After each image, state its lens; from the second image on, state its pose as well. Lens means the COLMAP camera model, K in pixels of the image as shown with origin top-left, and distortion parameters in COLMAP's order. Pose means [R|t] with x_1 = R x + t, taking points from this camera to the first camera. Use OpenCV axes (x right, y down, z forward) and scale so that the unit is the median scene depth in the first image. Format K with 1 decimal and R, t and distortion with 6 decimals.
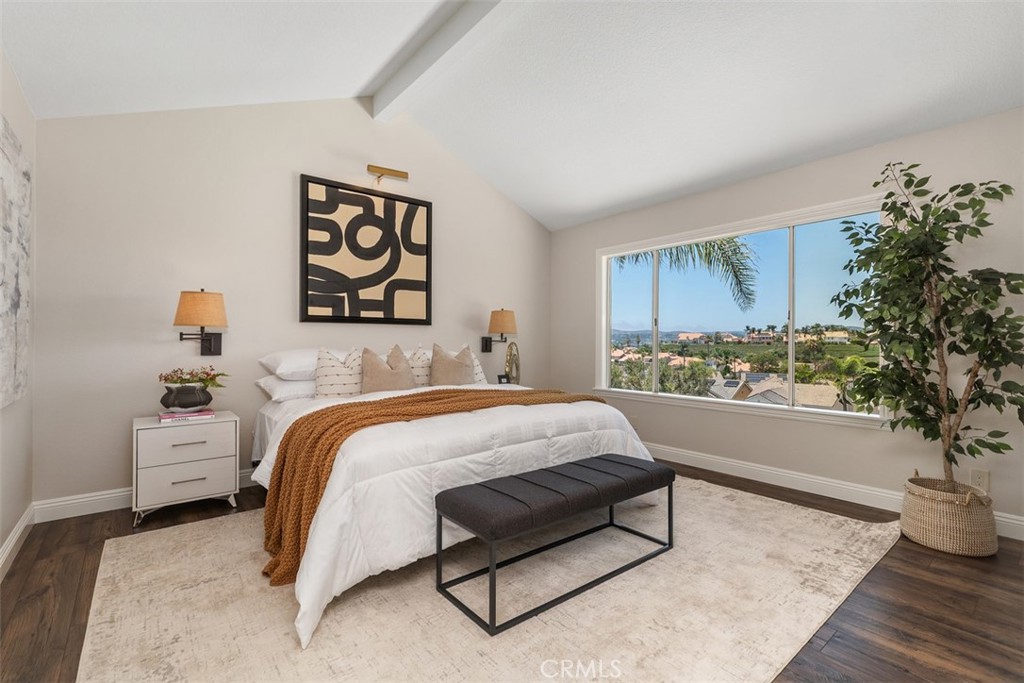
lens RADIAL K [[460.3, 0, 513.0], [0, 460.3, 341.3], [0, 0, 1]] dist [0.002756, 0.000284]
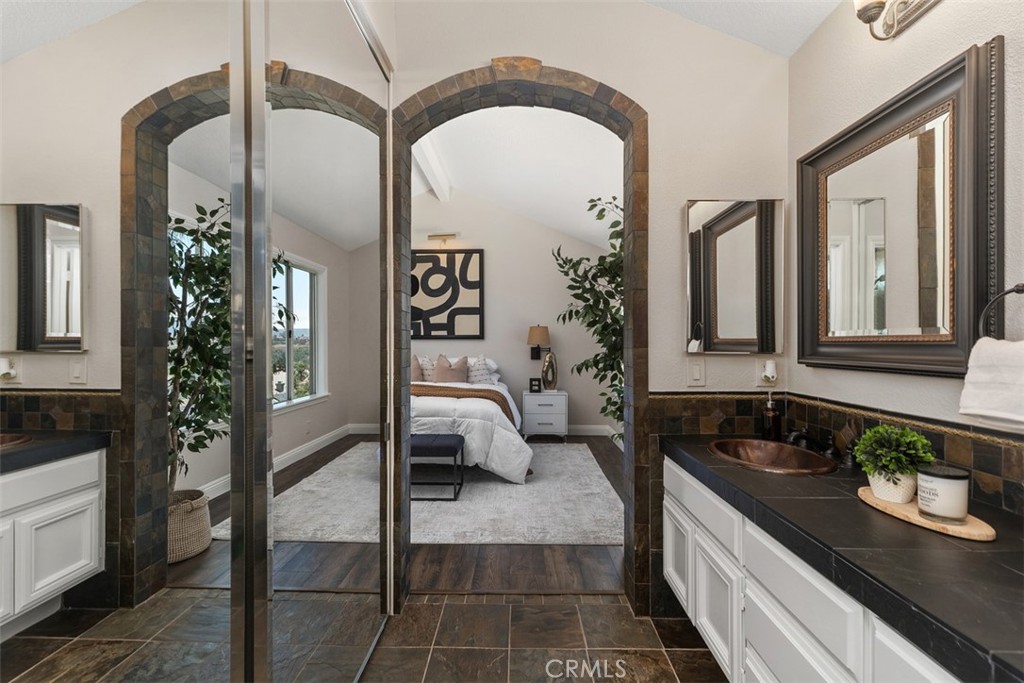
lens RADIAL K [[460.3, 0, 511.2], [0, 460.3, 344.3], [0, 0, 1]] dist [0.002756, 0.000284]
pose [[0.764666, -0.002777, -0.644421, 0.810832], [0.004588, 0.999989, 0.001134, -0.022676], [0.644410, -0.003824, 0.764670, 0.011997]]
